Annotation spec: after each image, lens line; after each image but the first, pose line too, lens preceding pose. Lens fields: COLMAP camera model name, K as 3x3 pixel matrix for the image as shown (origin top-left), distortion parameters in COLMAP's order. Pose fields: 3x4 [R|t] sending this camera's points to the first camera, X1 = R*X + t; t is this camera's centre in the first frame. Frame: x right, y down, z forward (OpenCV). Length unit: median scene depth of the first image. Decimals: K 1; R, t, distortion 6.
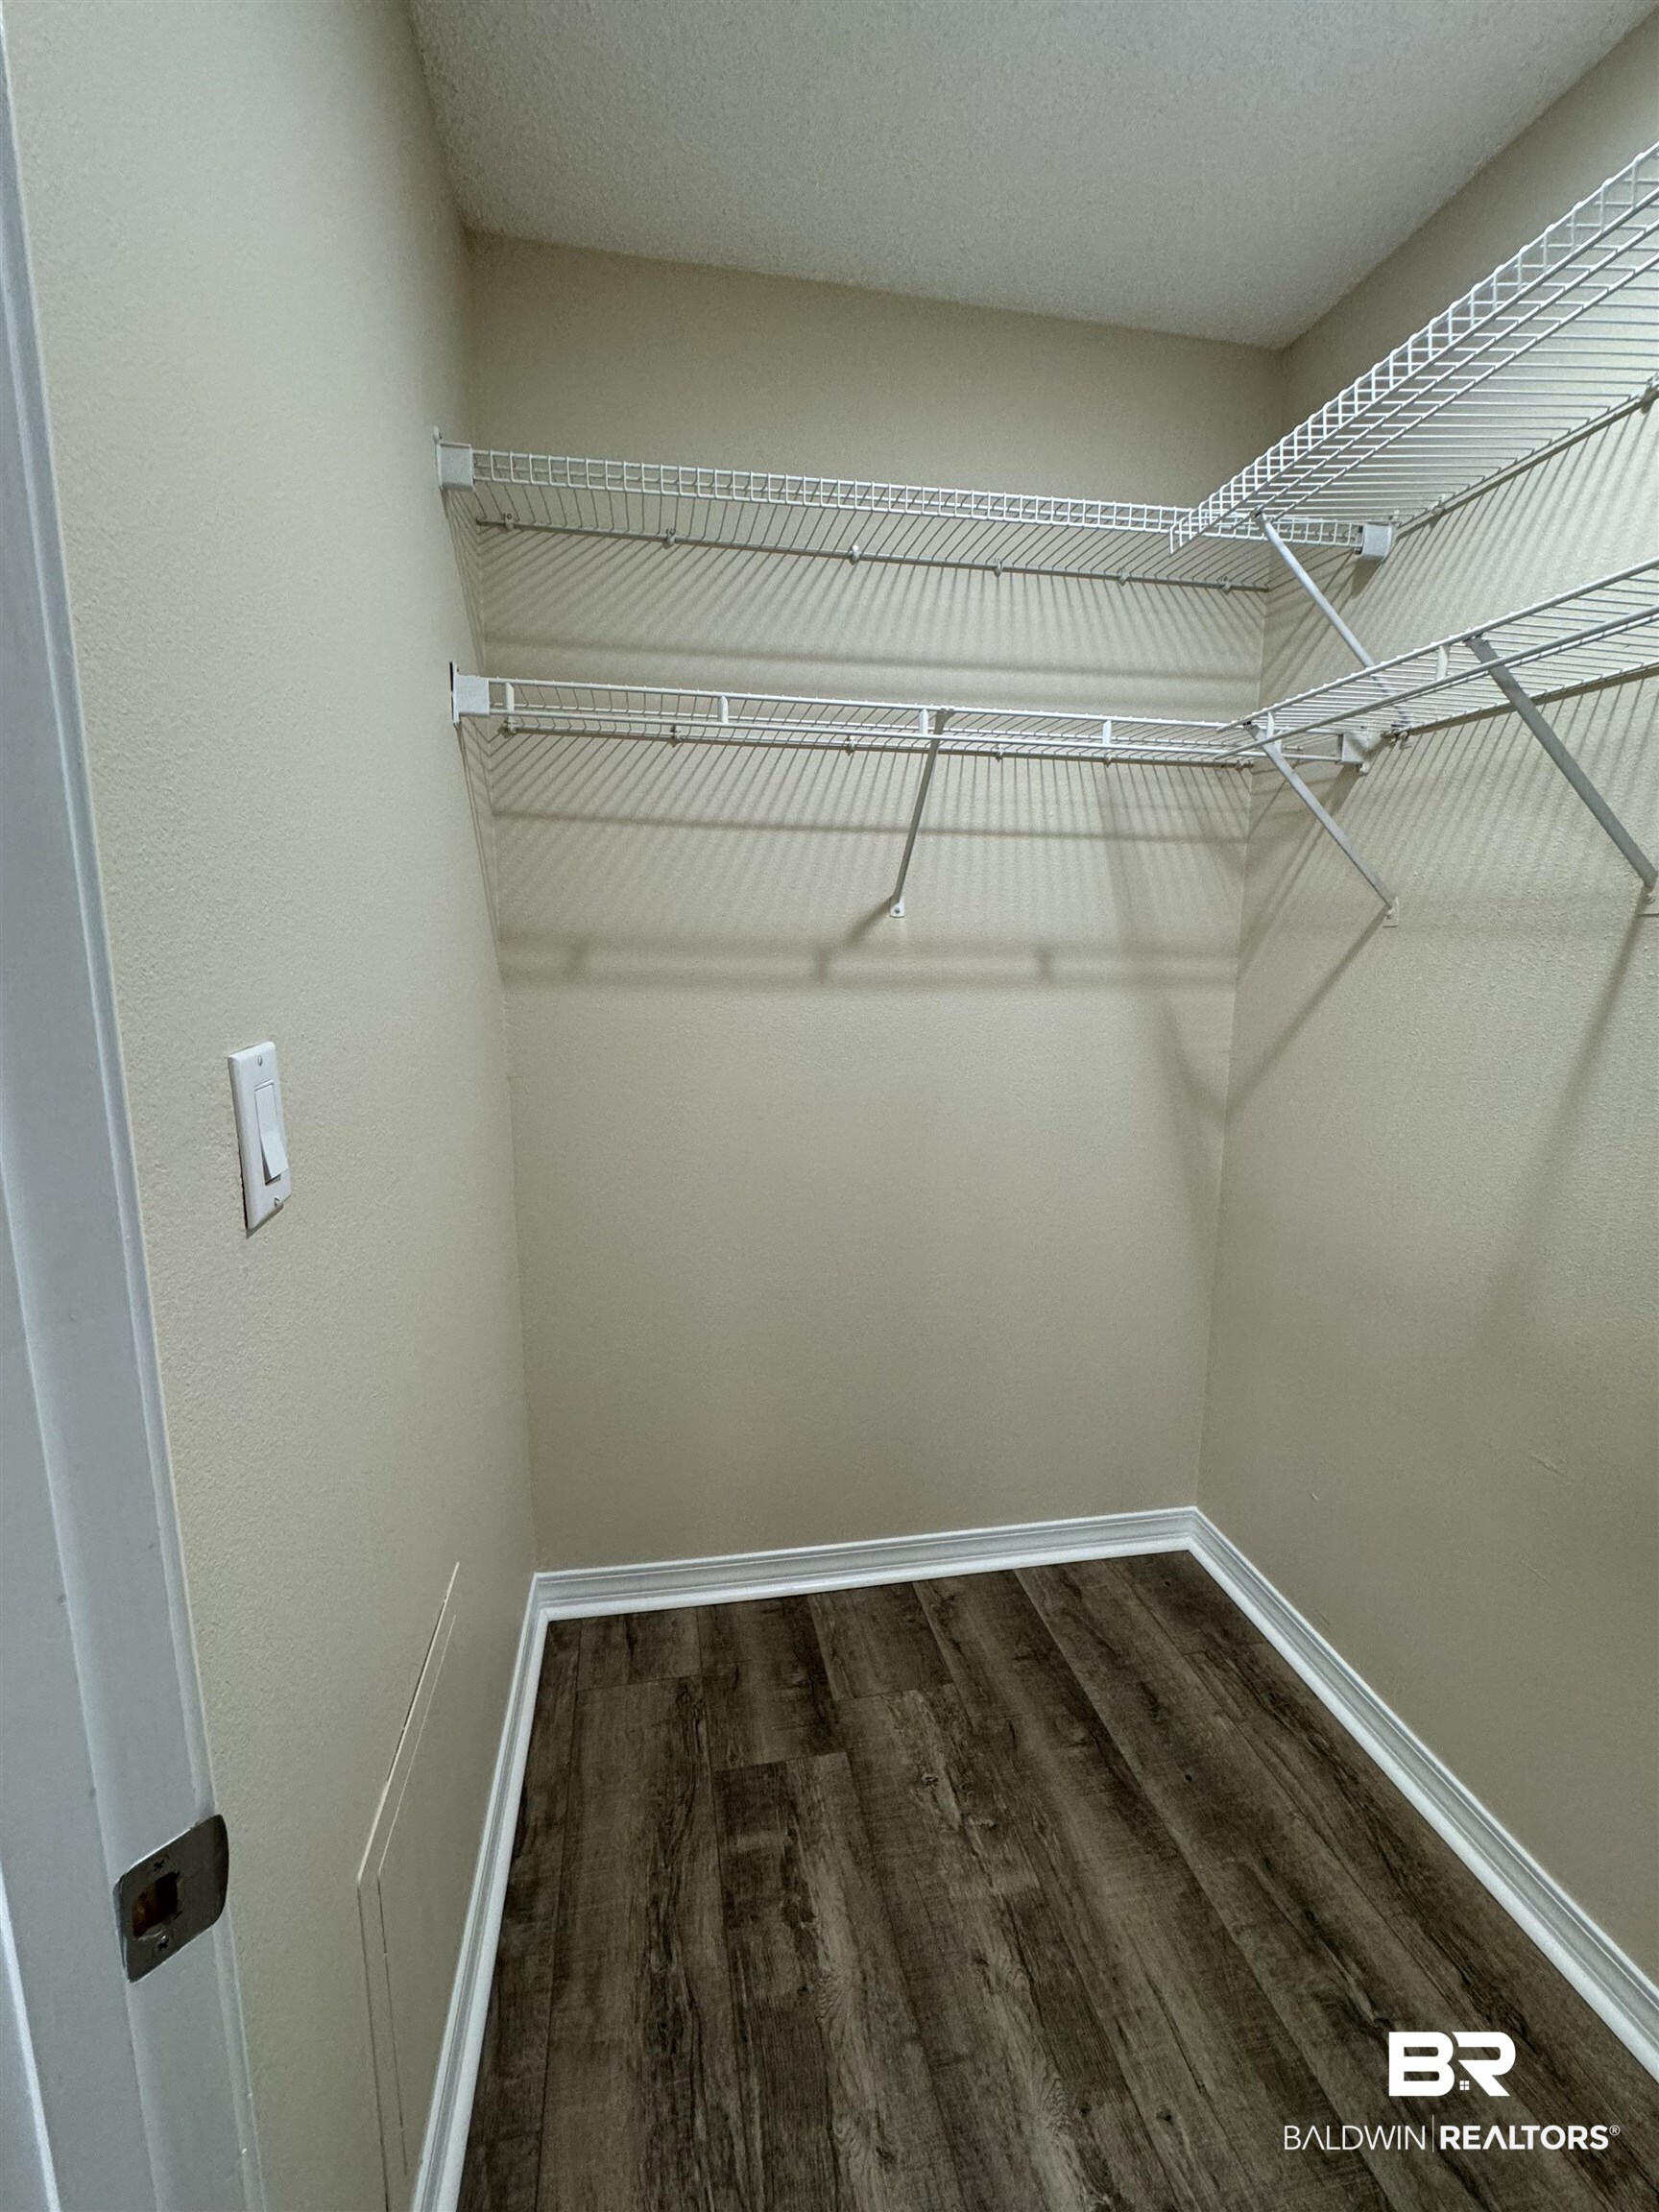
lens RADIAL K [[946.1, 0, 829.5], [0, 946.1, 1106.0], [0, 0, 1]] dist [-0.002719, -0.000179]
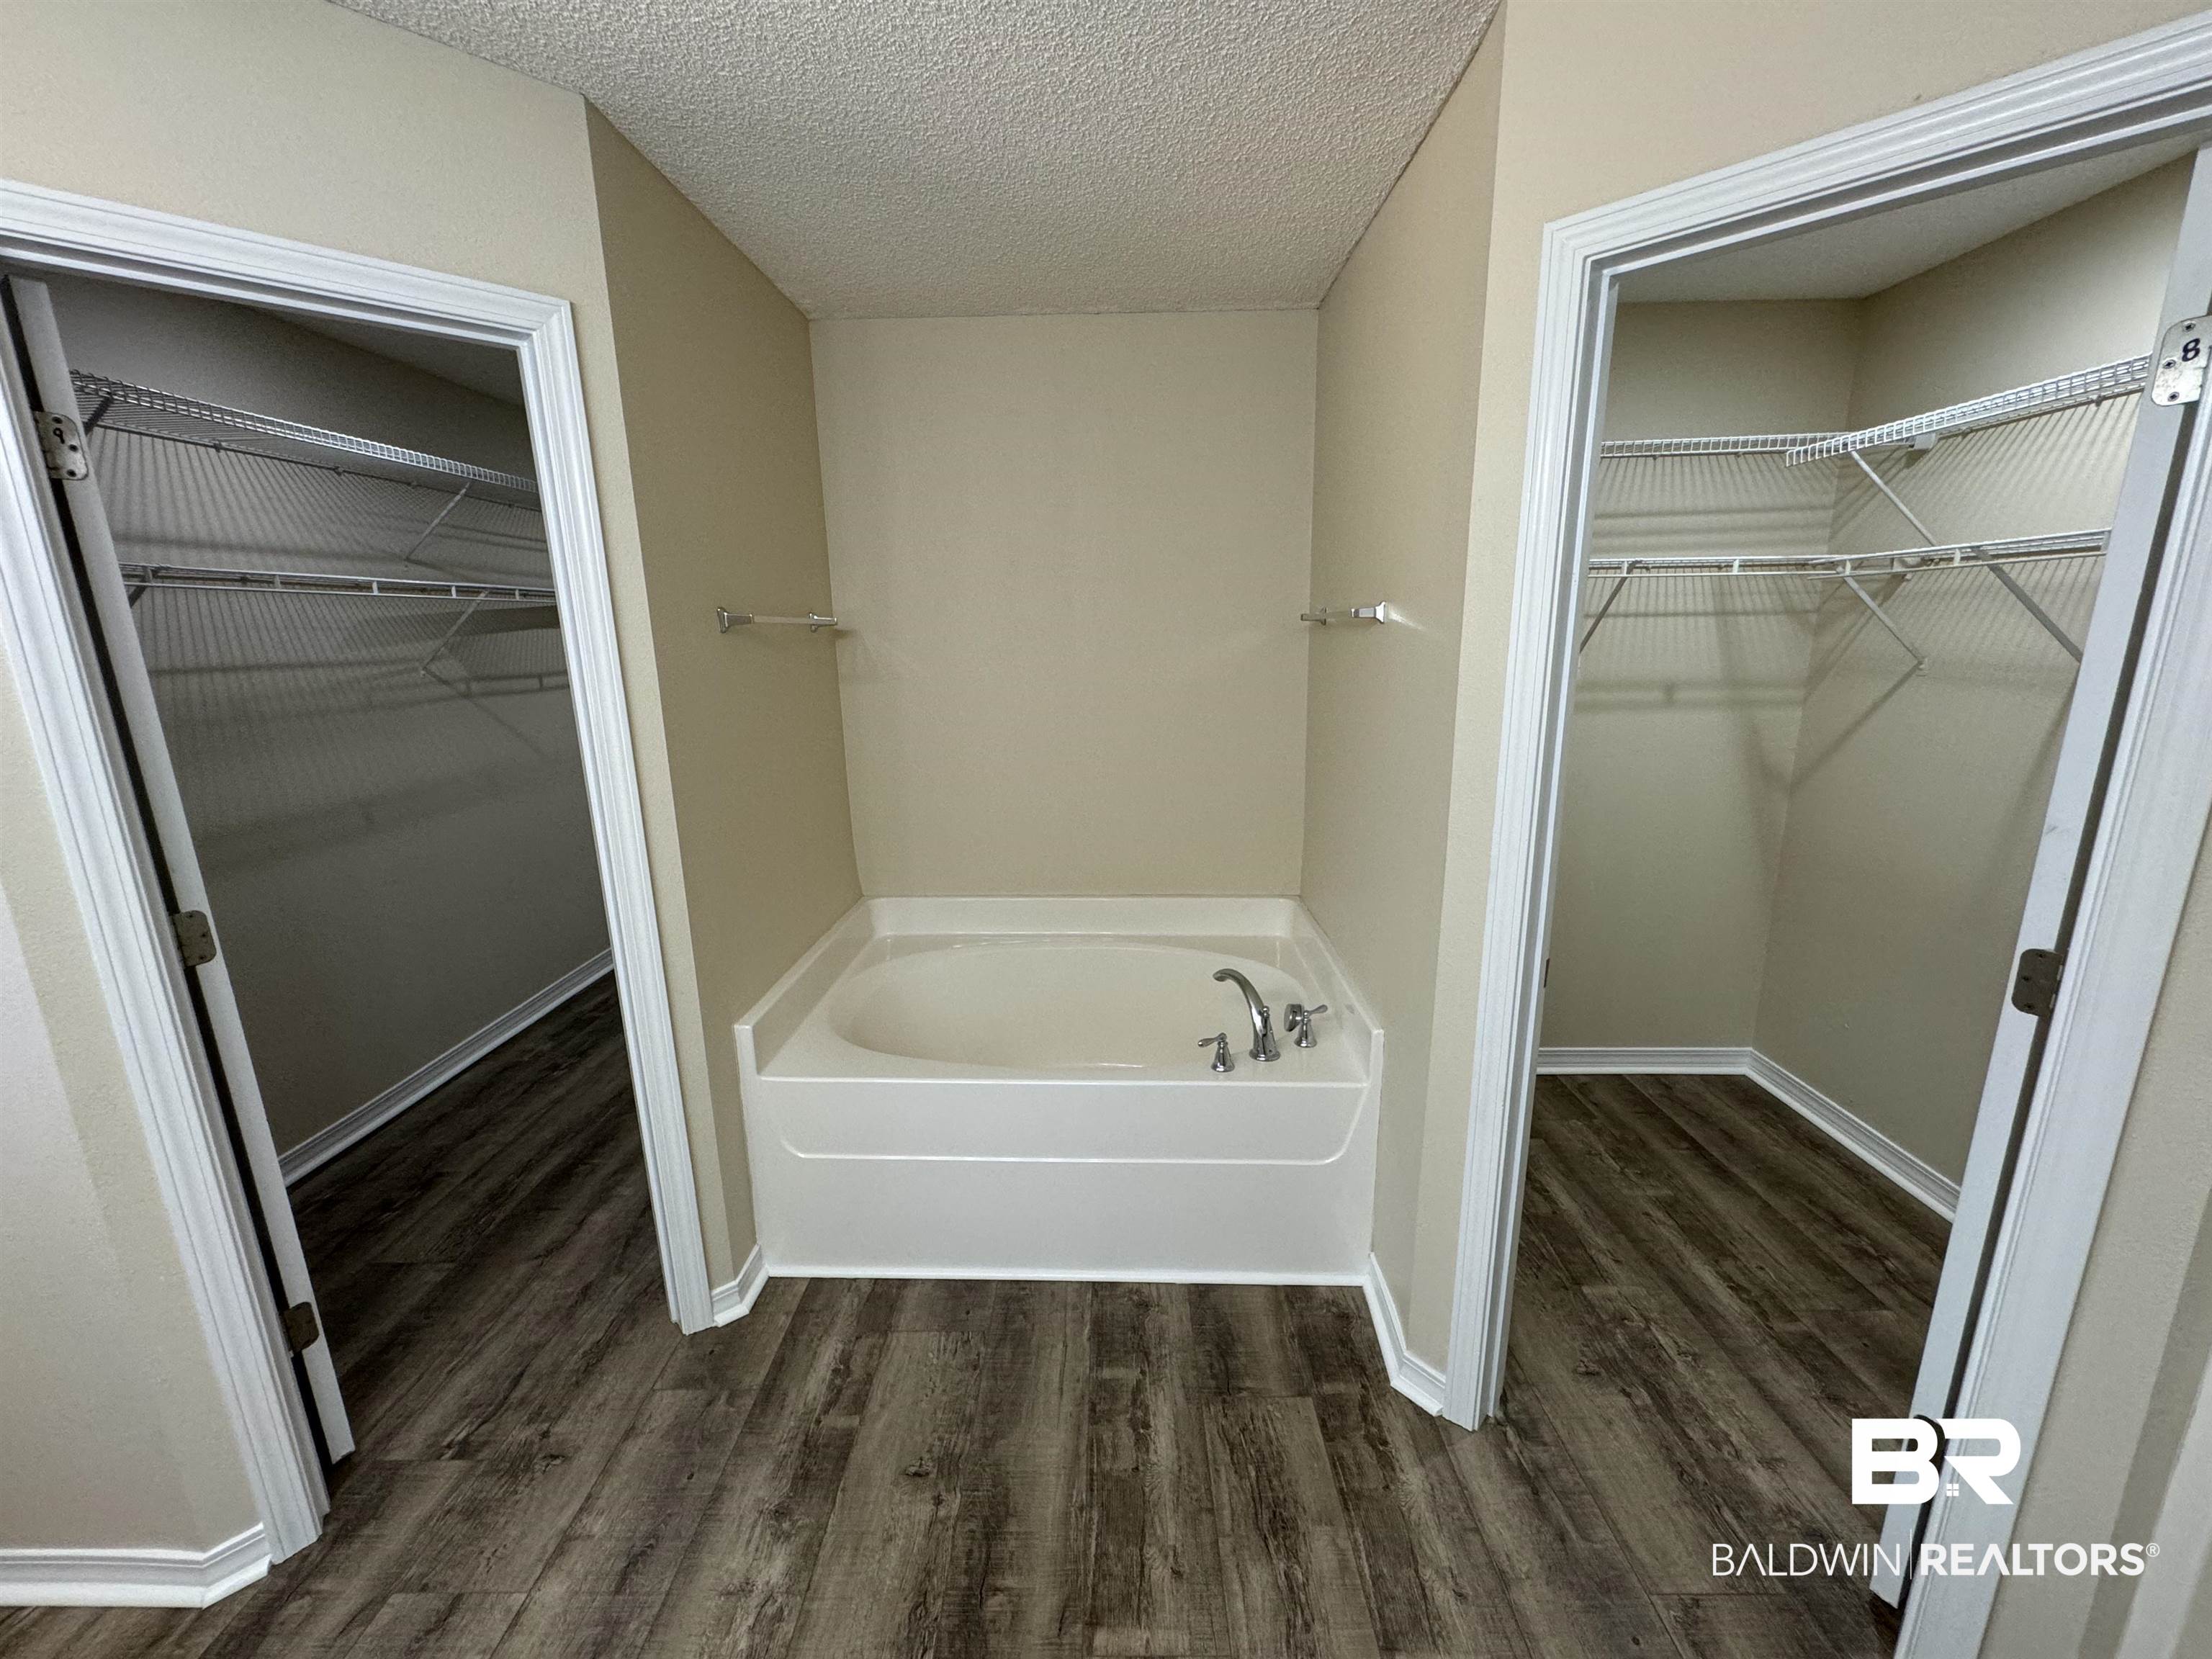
lens RADIAL K [[881.3, 0, 1106.0], [0, 881.3, 829.5], [0, 0, 1]] dist [-0.000343, -0.000443]
pose [[0.977541, 0.017481, -0.210020, -0.397942], [-0.005796, 0.998407, 0.056124, 0.000882], [0.210667, -0.053646, 0.976085, -0.690852]]
